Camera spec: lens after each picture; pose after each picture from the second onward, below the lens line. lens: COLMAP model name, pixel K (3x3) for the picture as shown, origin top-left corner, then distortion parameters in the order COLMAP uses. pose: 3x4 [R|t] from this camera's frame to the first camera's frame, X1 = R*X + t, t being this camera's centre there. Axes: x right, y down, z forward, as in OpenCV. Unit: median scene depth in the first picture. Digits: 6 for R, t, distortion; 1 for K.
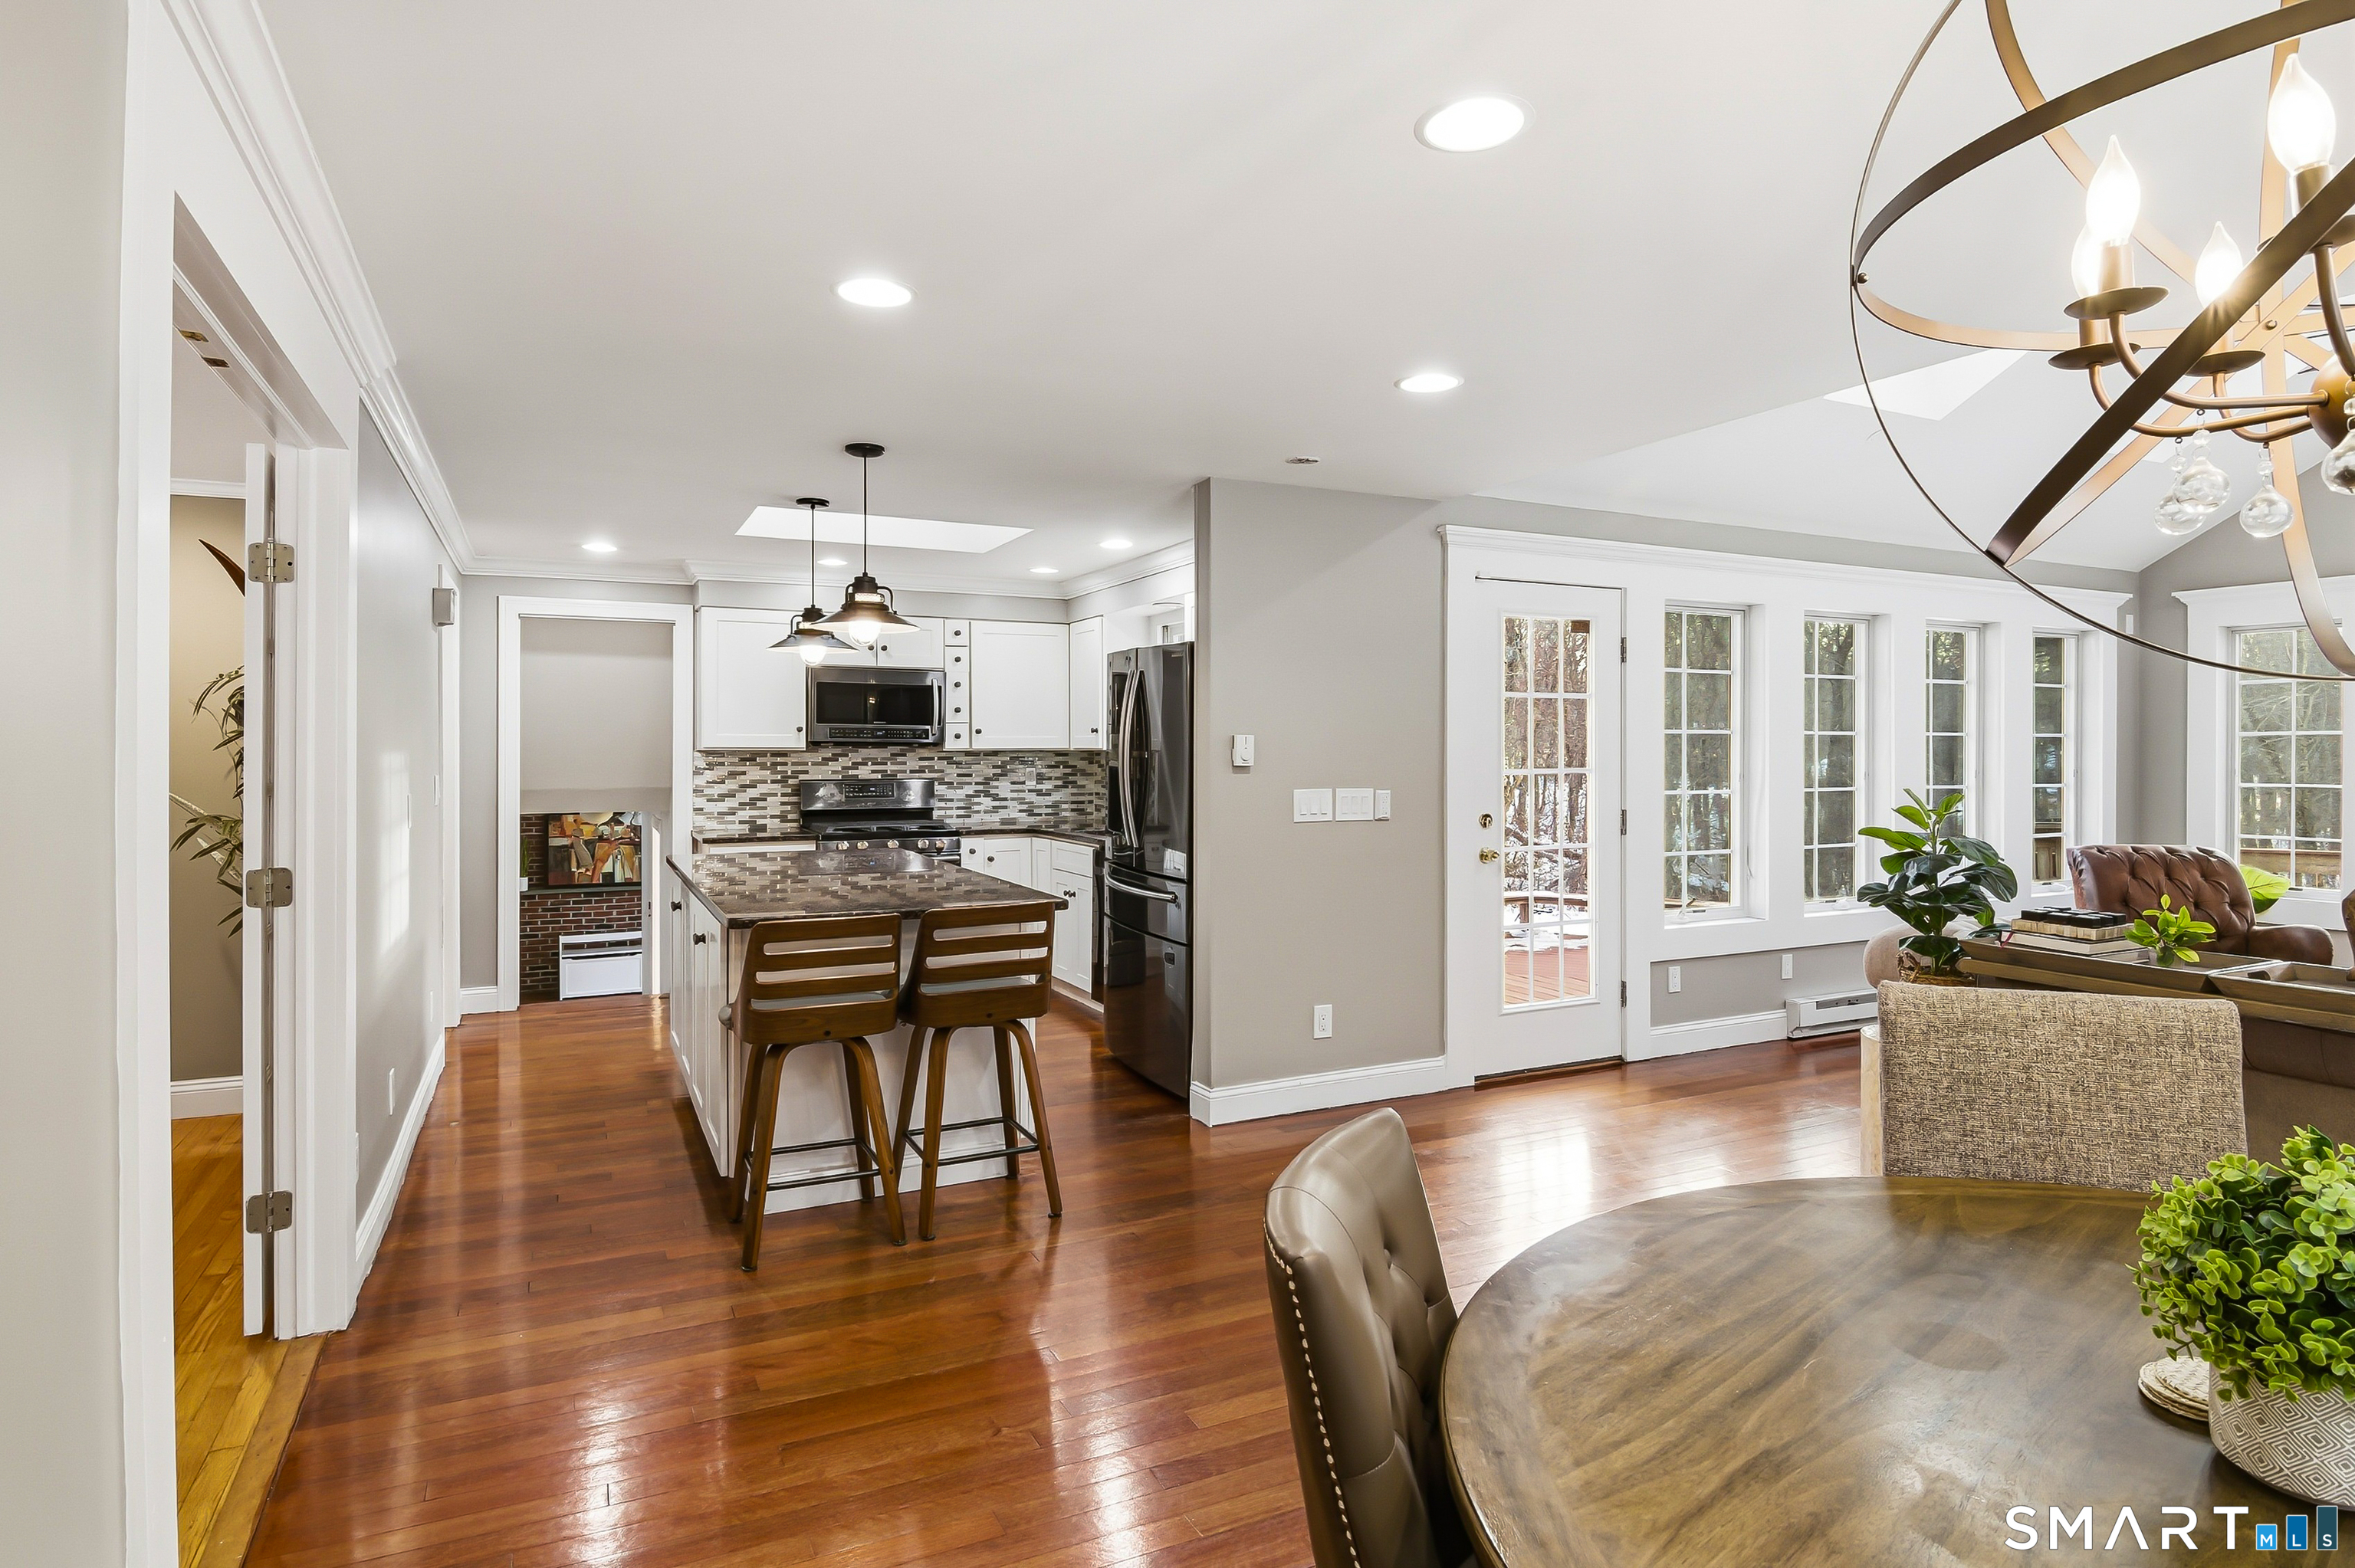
lens RADIAL K [[1280.3, 0, 1178.8], [0, 1280.3, 755.9], [0, 0, 1]] dist [0.000285, -0.000017]
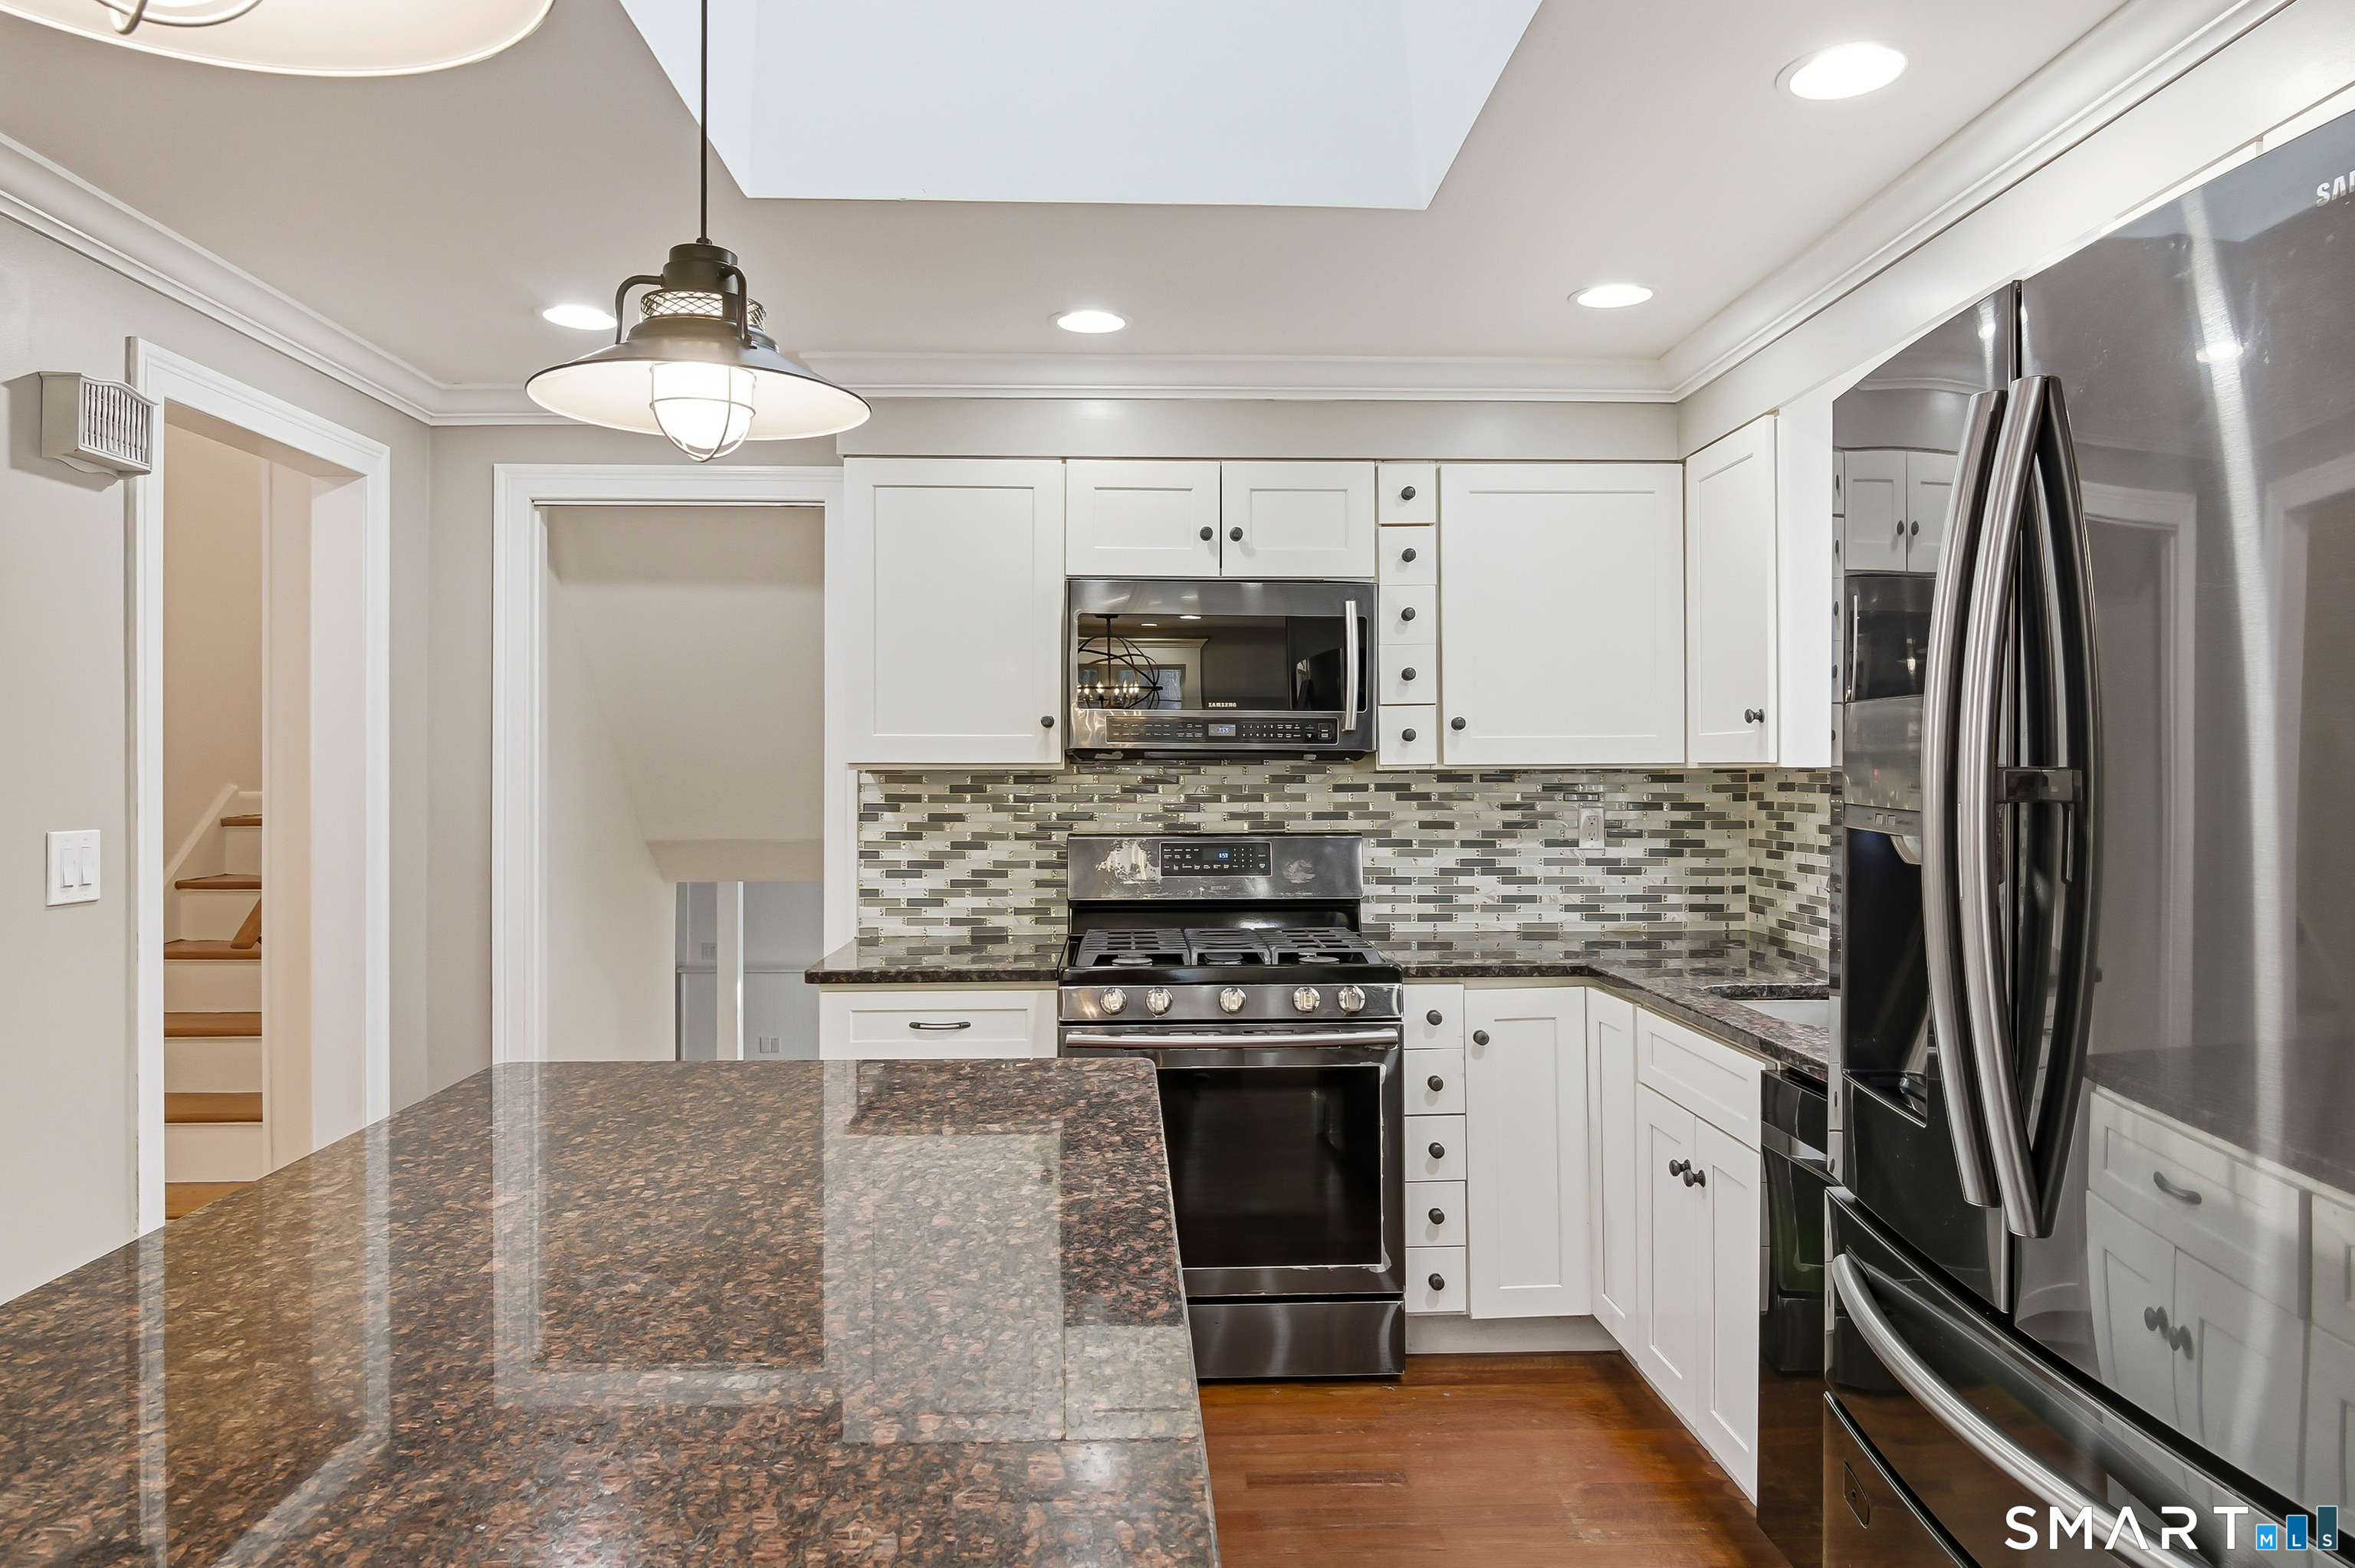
lens RADIAL K [[1488.1, 0, 1180.1], [0, 1488.1, 759.8], [0, 0, 1]] dist [0.025097, 0.000037]
pose [[0.916866, -0.004467, -0.399170, -0.044793], [-0.000693, 0.999918, -0.012782, -0.000925], [0.399195, 0.011996, 0.916788, 0.516615]]
